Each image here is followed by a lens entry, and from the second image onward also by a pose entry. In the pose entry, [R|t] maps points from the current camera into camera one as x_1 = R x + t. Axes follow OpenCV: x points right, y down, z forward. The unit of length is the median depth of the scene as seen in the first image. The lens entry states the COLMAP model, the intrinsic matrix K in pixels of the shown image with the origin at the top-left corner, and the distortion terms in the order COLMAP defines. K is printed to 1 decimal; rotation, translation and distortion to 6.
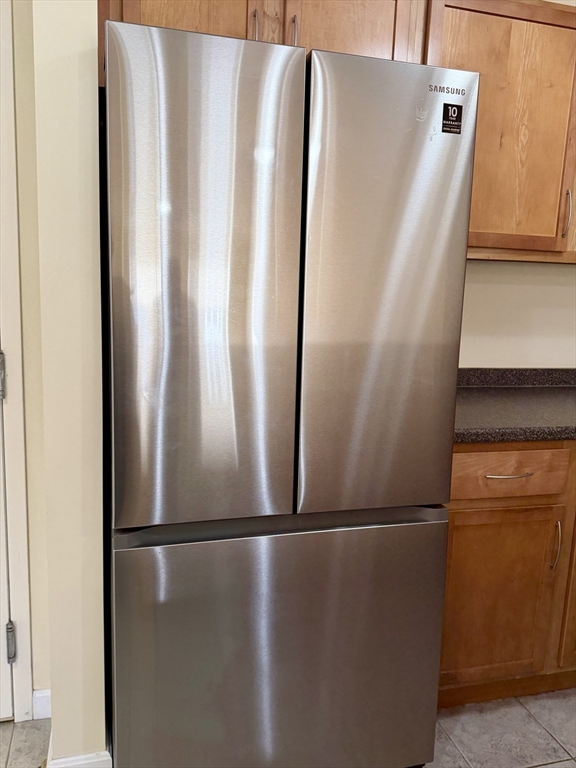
lens RADIAL K [[646.9, 0, 288.0], [0, 646.9, 384.0], [0, 0, 1]] dist [0.000470, 0.000152]
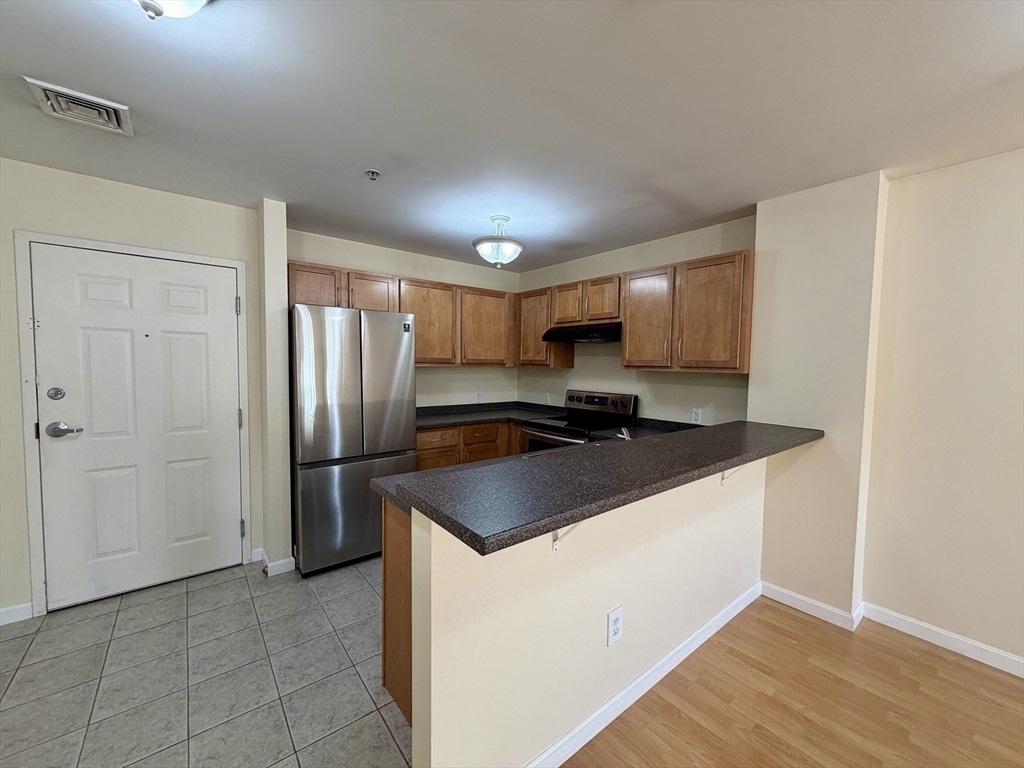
lens RADIAL K [[406.4, 0, 512.0], [0, 406.4, 384.0], [0, 0, 1]] dist [-0.001125, -0.000770]
pose [[0.915228, -0.047731, 0.400100, -0.080381], [0.093383, 0.991051, -0.095384, 0.096989], [-0.391966, 0.124660, 0.911495, -0.845590]]
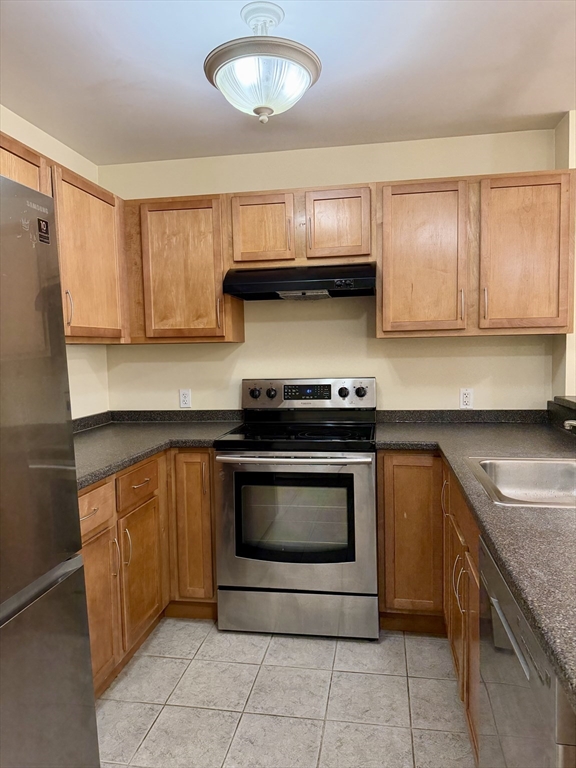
lens RADIAL K [[538.1, 0, 288.5], [0, 538.1, 382.4], [0, 0, 1]] dist [0.077920, -0.099339]
pose [[0.414447, -0.107512, 0.903701, -0.406162], [0.201447, 0.979203, 0.024108, -0.053436], [-0.887498, 0.172056, 0.427485, 0.167190]]
